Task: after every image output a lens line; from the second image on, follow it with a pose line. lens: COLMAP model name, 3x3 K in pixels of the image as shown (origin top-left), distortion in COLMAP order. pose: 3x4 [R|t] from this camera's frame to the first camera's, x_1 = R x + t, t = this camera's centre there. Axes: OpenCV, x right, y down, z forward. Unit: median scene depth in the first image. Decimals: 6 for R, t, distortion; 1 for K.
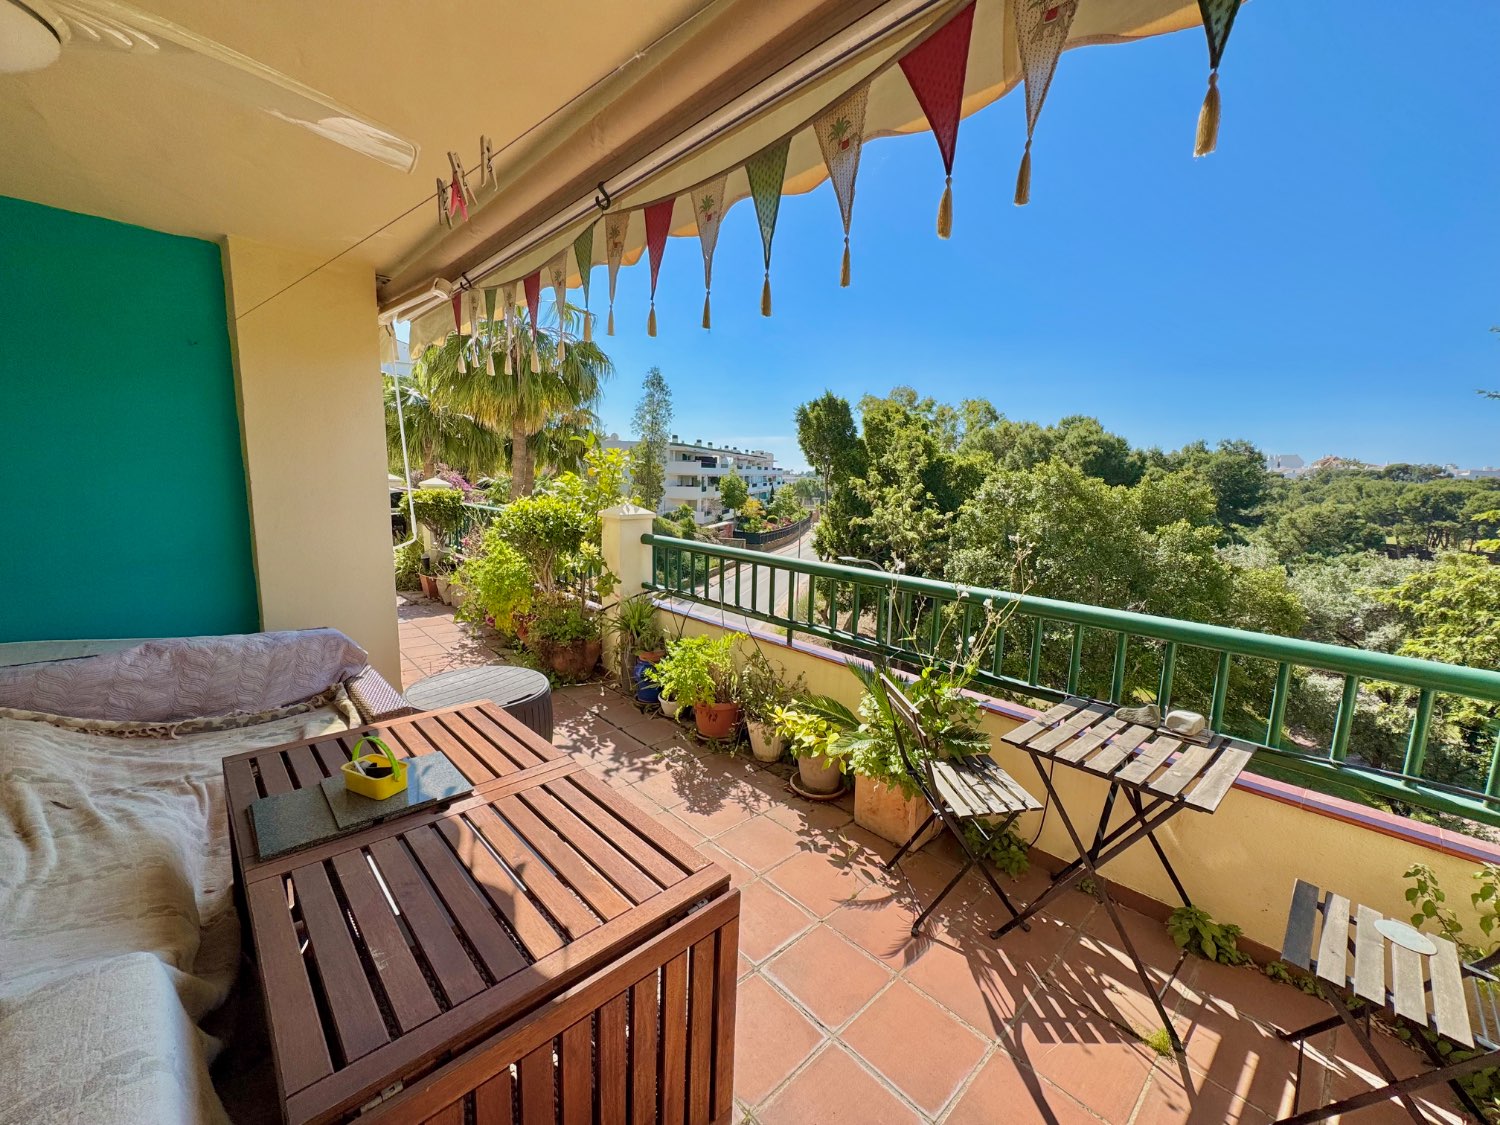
lens RADIAL K [[594.5, 0, 751.3], [0, 594.5, 565.6], [0, 0, 1]] dist [-0.004027, 0.000276]
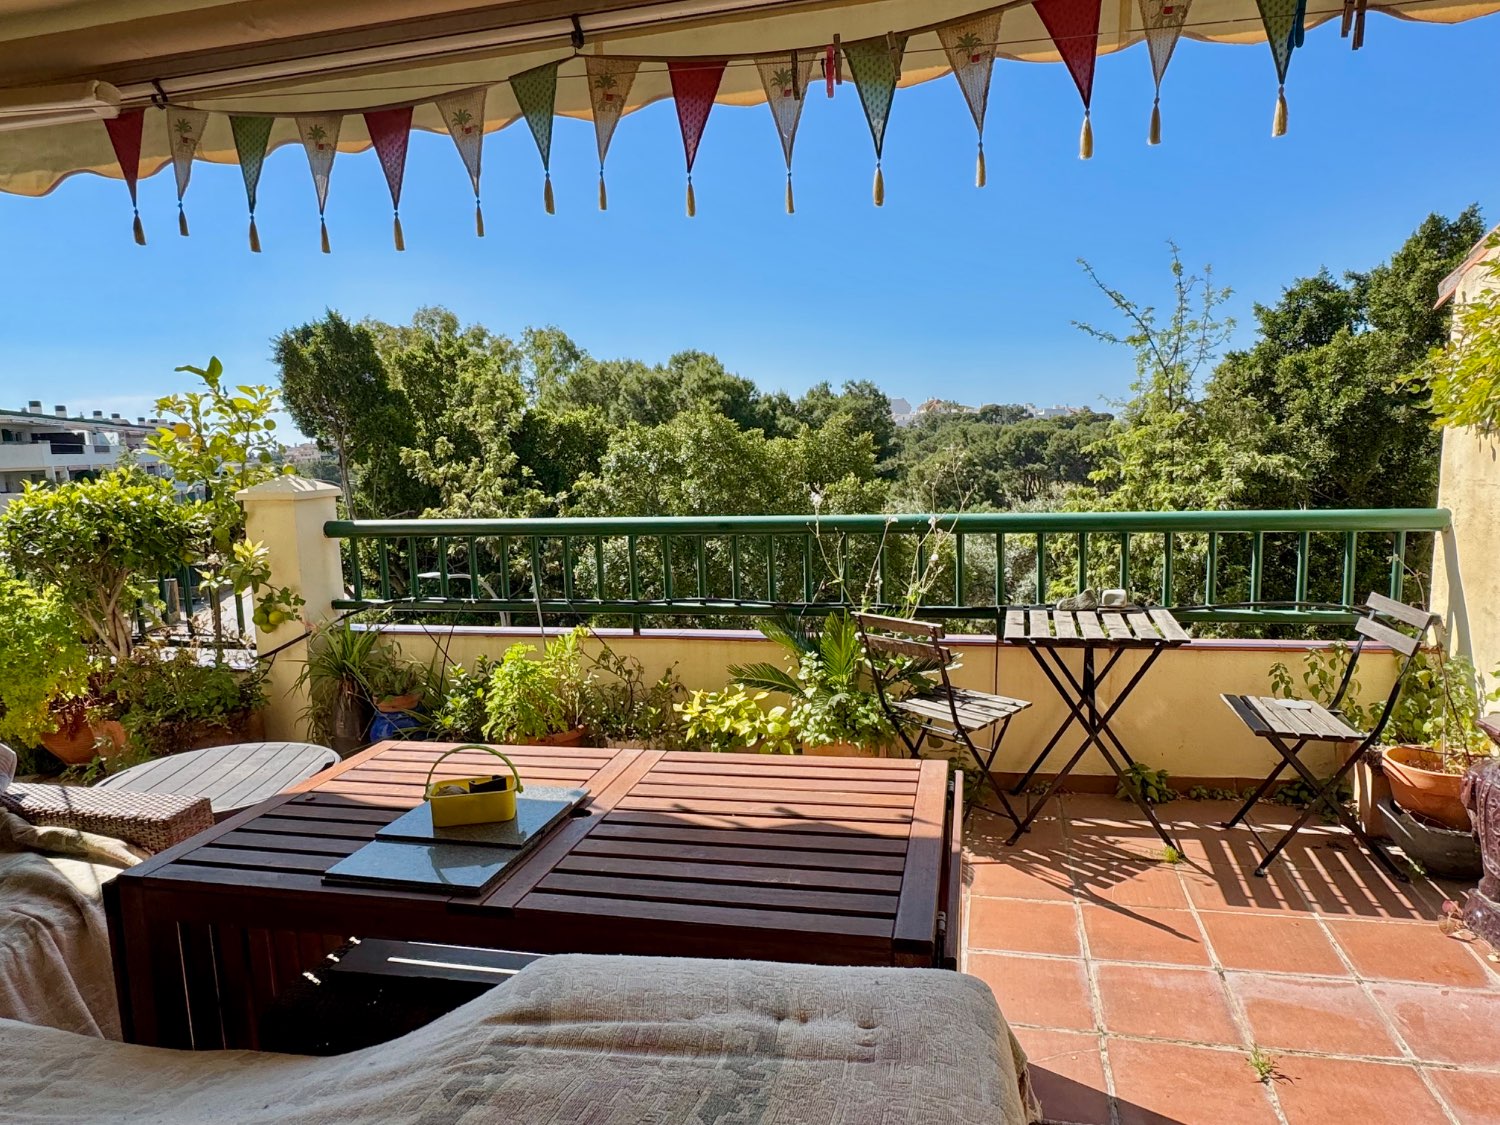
lens RADIAL K [[930.4, 0, 750.9], [0, 930.4, 570.3], [0, 0, 1]] dist [-0.001660, -0.003944]
pose [[0.837494, -0.125929, 0.531739, -0.435618], [0.136090, 0.990490, 0.020229, 0.049066], [-0.529230, 0.055423, 0.846667, -0.065953]]
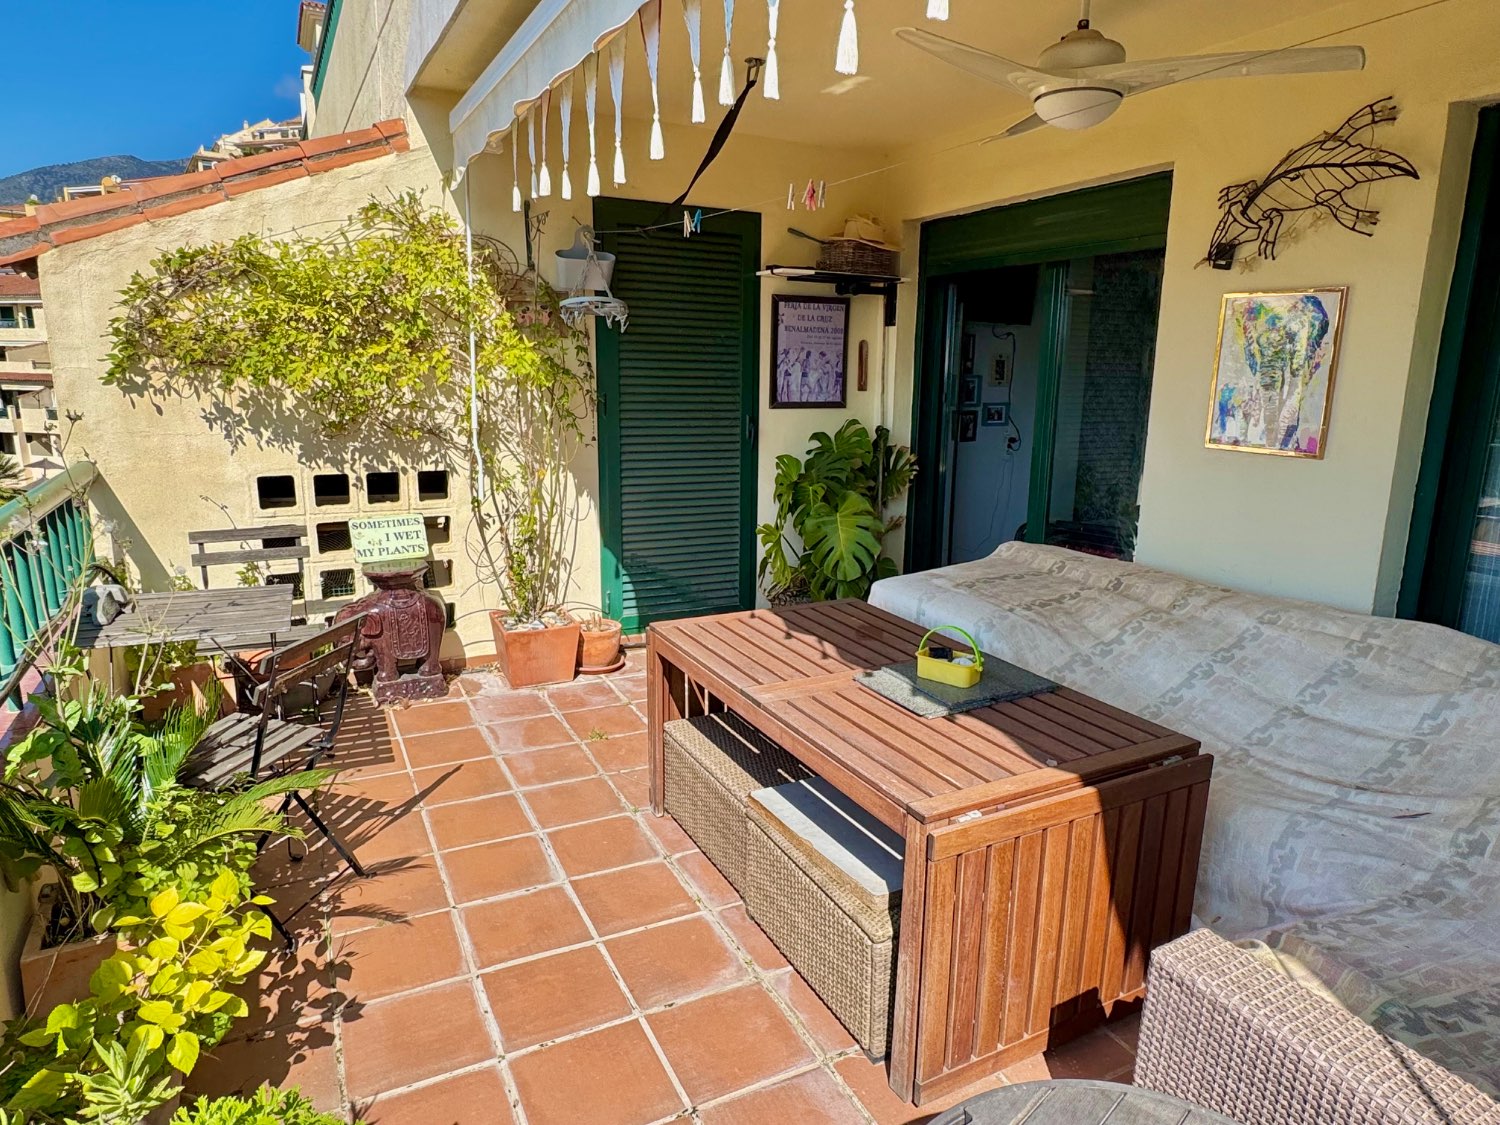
lens RADIAL K [[930.4, 0, 748.7], [0, 930.4, 568.3], [0, 0, 1]] dist [-0.001660, -0.003944]
pose [[-0.958564, -0.098946, 0.267142, -0.337398], [0.004276, 0.932641, 0.360781, -0.163944], [-0.284845, 0.346974, -0.893573, 1.134429]]
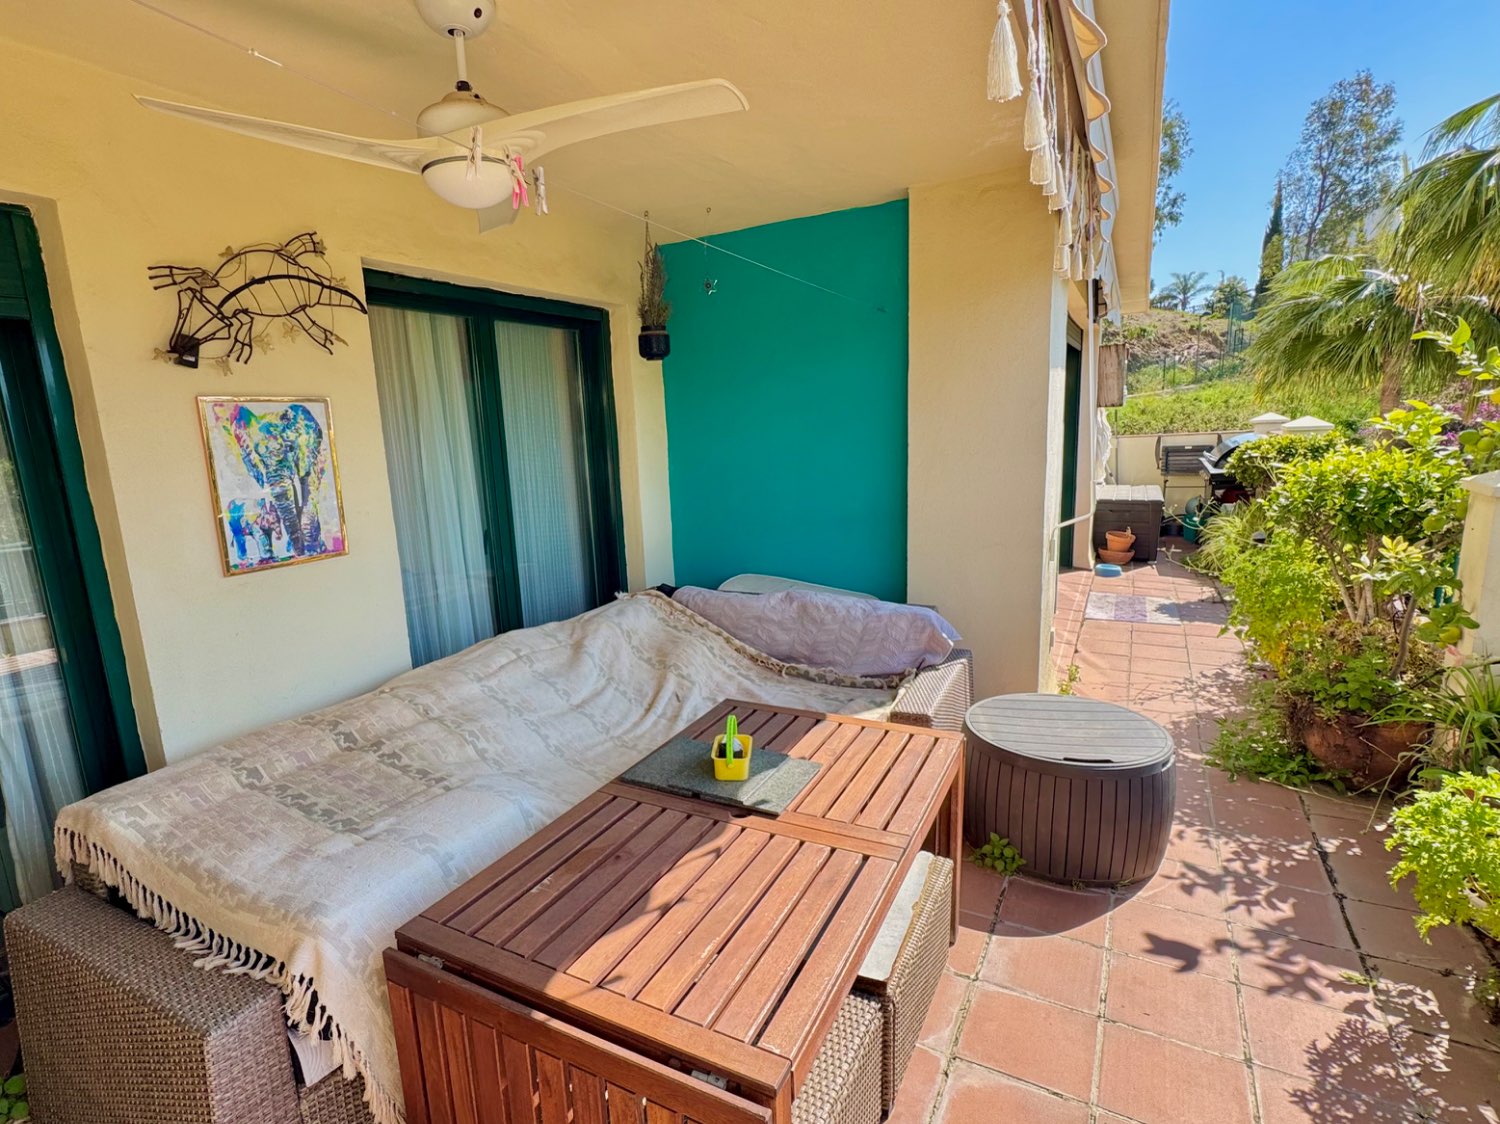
lens RADIAL K [[778.9, 0, 675.4], [0, 778.9, 582.3], [0, 0, 1]] dist [-0.001781, -0.000395]
pose [[0.278434, 0.146659, -0.949192, 0.249209], [-0.084969, 0.988159, 0.127755, -0.042509], [0.956690, 0.045080, 0.287598, 0.245757]]
